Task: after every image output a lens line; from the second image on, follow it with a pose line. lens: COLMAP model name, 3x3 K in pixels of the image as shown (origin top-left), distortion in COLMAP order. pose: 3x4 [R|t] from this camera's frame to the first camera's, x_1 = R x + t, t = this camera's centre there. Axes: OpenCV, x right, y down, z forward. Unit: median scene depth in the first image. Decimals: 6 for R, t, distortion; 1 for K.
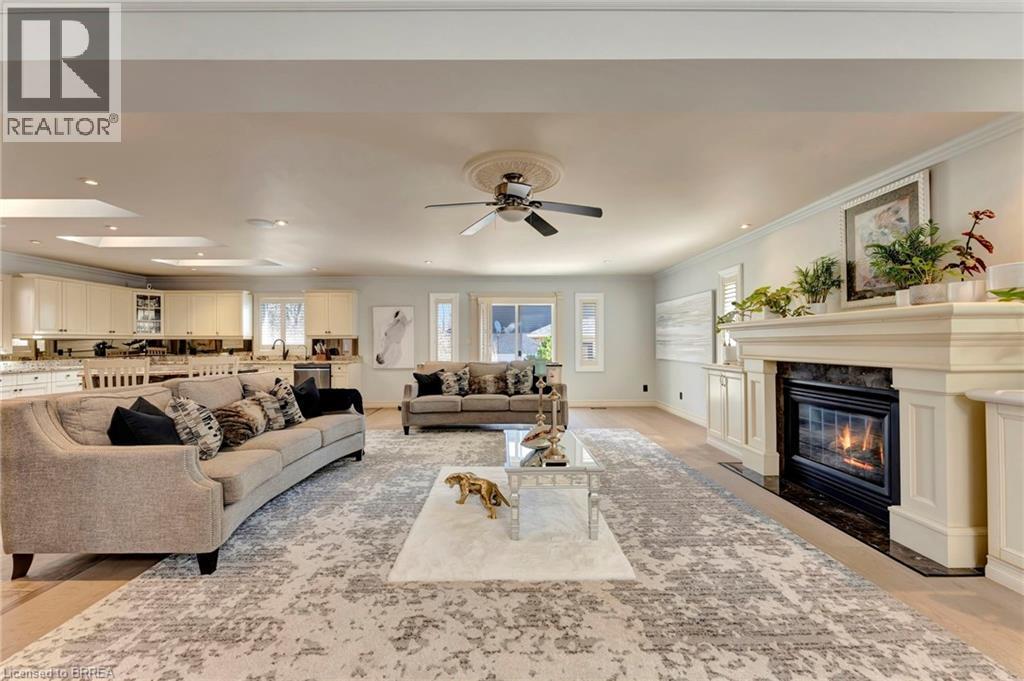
lens RADIAL K [[406.5, 0, 508.7], [0, 406.5, 341.5], [0, 0, 1]] dist [-0.000889, -0.000199]
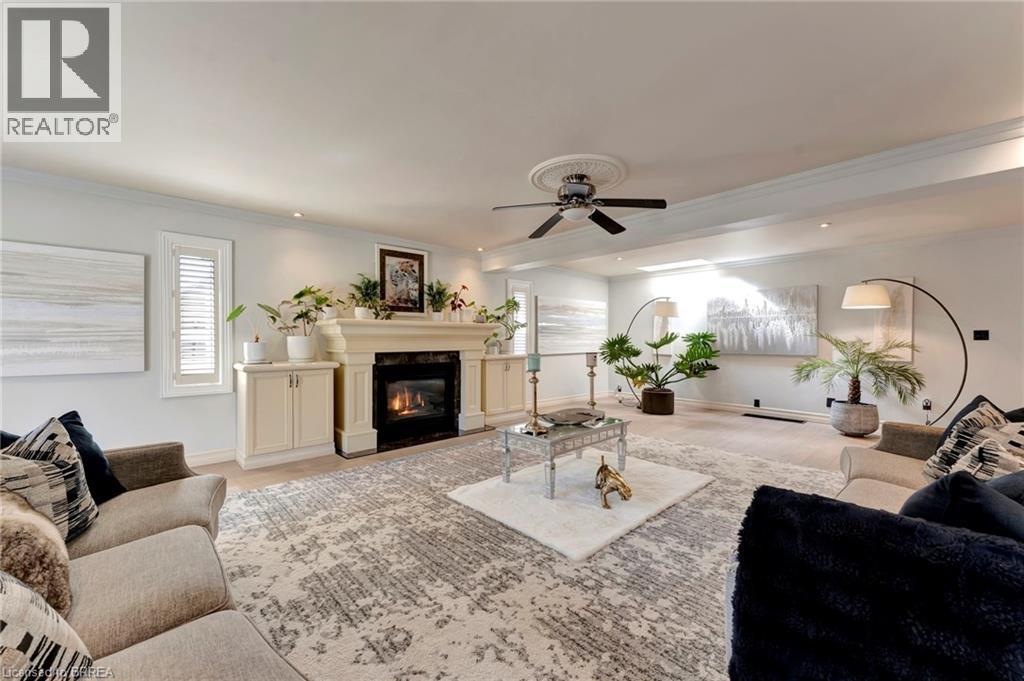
lens RADIAL K [[406.5, 0, 508.7], [0, 406.5, 341.5], [0, 0, 1]] dist [-0.000889, -0.000199]
pose [[-0.666366, 0.001516, 0.745624, -0.726888], [-0.000650, 0.999996, -0.002614, 0.021650], [-0.745625, -0.002226, -0.666362, 2.044015]]
